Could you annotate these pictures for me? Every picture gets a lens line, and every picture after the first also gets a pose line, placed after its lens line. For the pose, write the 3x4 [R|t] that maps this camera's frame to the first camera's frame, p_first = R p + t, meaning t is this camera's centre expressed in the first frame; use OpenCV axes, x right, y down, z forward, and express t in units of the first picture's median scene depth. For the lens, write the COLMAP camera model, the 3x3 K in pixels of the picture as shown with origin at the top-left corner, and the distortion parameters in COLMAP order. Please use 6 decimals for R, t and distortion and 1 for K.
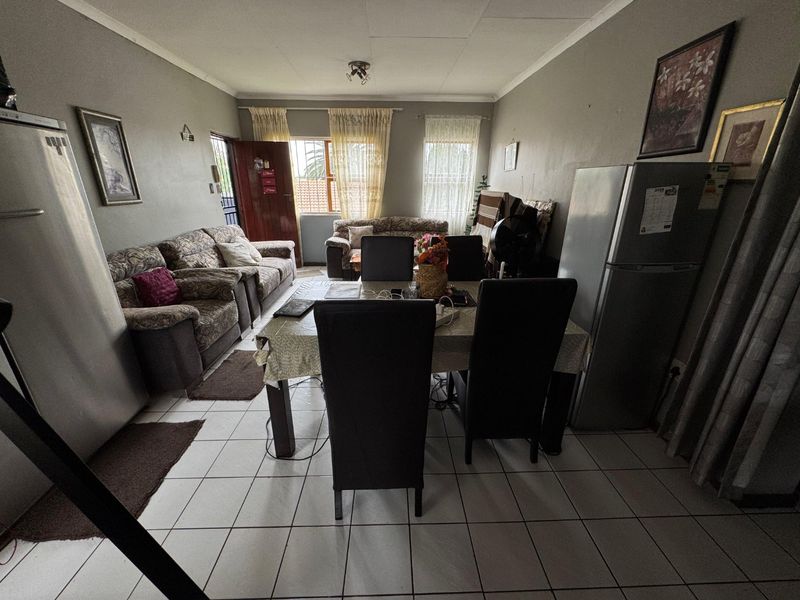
lens RADIAL K [[320.3, 0, 400.9], [0, 320.3, 298.9], [0, 0, 1]] dist [-0.000959, -0.000046]
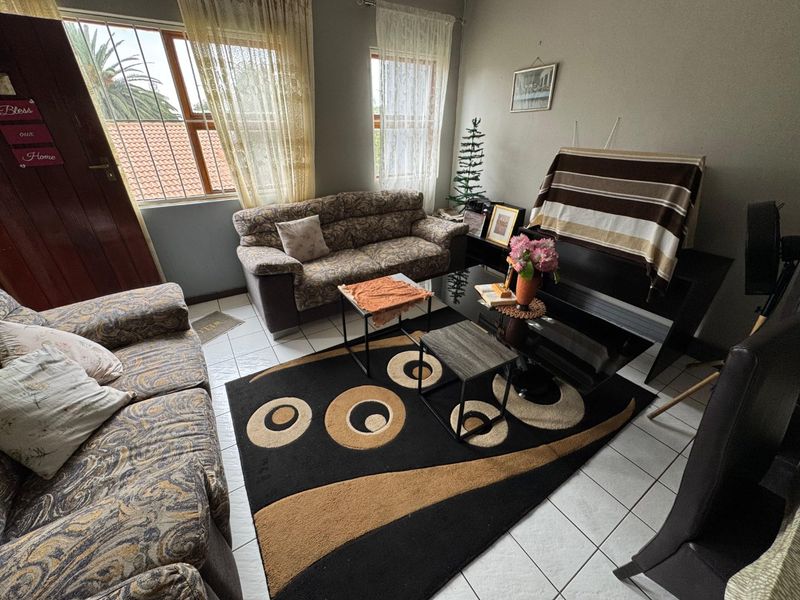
lens RADIAL K [[320.3, 0, 396.8], [0, 320.3, 297.9], [0, 0, 1]] dist [-0.000959, -0.000046]
pose [[0.859674, -0.248487, 0.446336, -0.249507], [0.177692, 0.964617, 0.194782, -0.171332], [-0.478944, -0.088139, 0.873410, 0.433091]]
